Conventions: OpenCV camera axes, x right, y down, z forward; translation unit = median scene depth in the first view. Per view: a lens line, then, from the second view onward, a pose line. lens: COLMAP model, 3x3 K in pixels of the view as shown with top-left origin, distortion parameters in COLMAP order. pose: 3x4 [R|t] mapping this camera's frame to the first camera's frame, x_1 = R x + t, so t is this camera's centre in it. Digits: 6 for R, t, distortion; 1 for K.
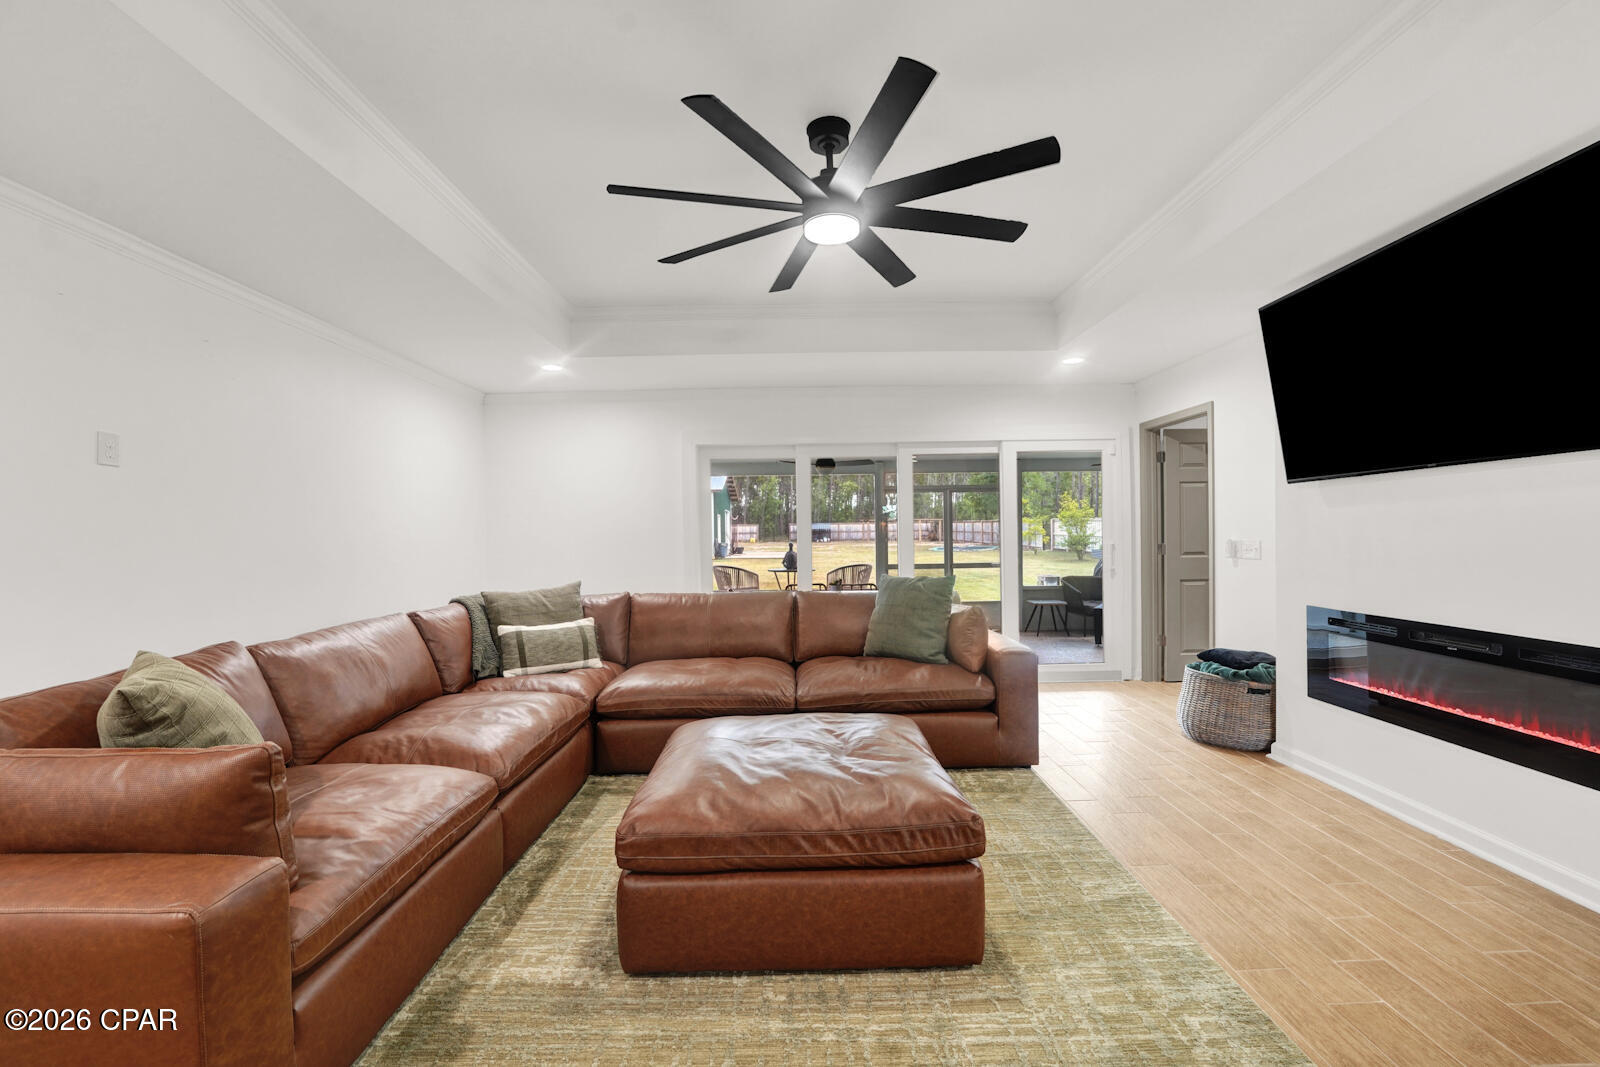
lens RADIAL K [[670.0, 0, 803.3], [0, 670.0, 540.9], [0, 0, 1]] dist [-0.026867, 0.002567]
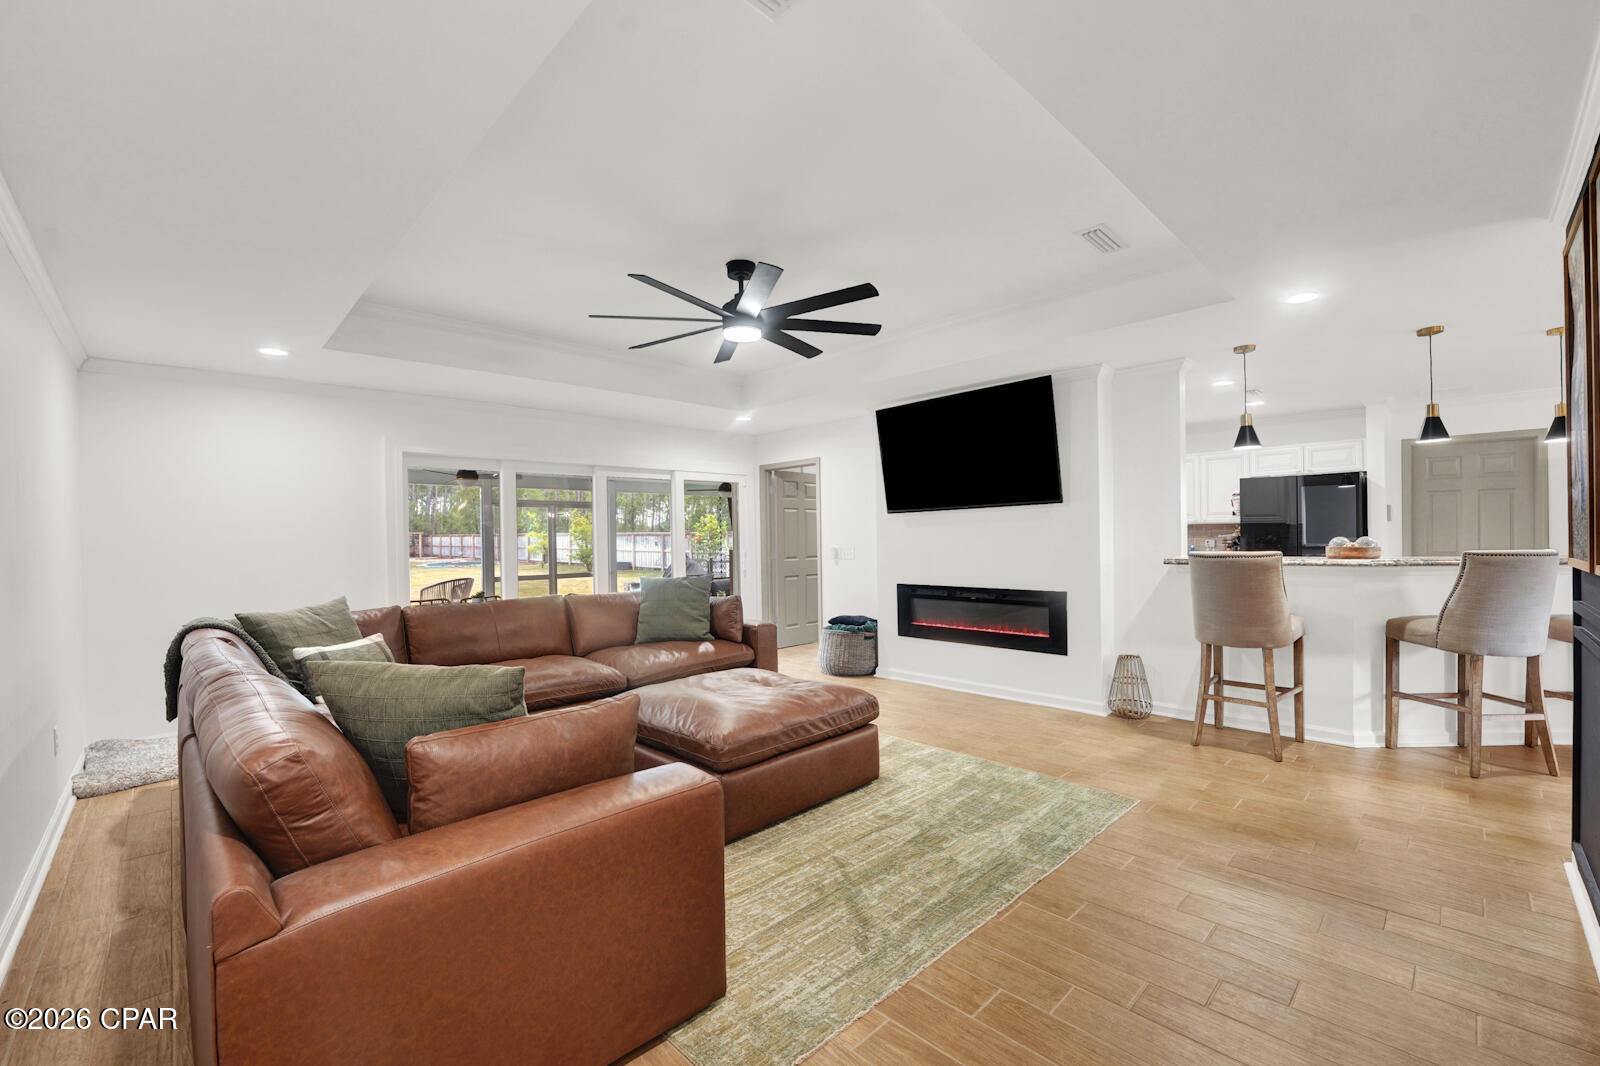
lens RADIAL K [[663.2, 0, 799.1], [0, 663.2, 541.1], [0, 0, 1]] dist [-0.025020, 0.000446]
pose [[0.725952, 0.000254, 0.687746, -0.570590], [0.014627, 0.999768, -0.015809, 0.008791], [-0.687590, 0.021536, 0.725780, -0.088259]]
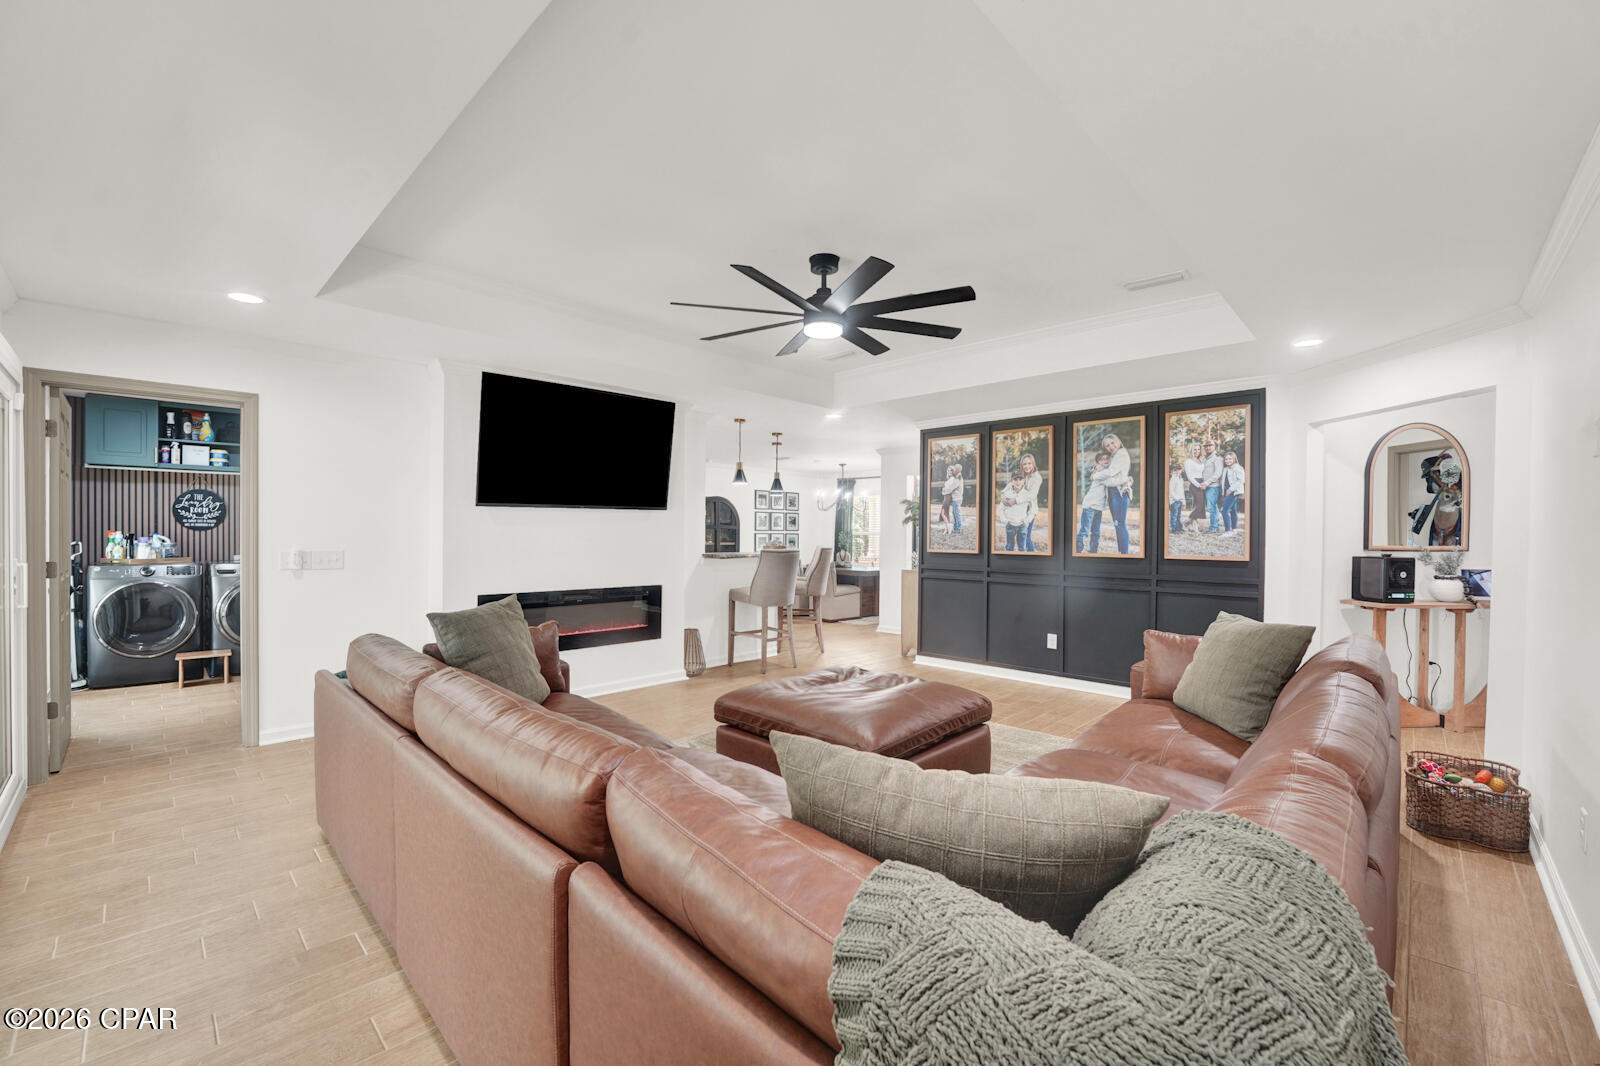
lens RADIAL K [[670.0, 0, 803.3], [0, 670.0, 540.4], [0, 0, 1]] dist [-0.026867, 0.002567]
pose [[-0.717208, 0.001571, 0.696857, -0.618175], [0.012345, 0.999869, 0.010452, -0.020872], [-0.696749, 0.016099, -0.717134, 1.369277]]
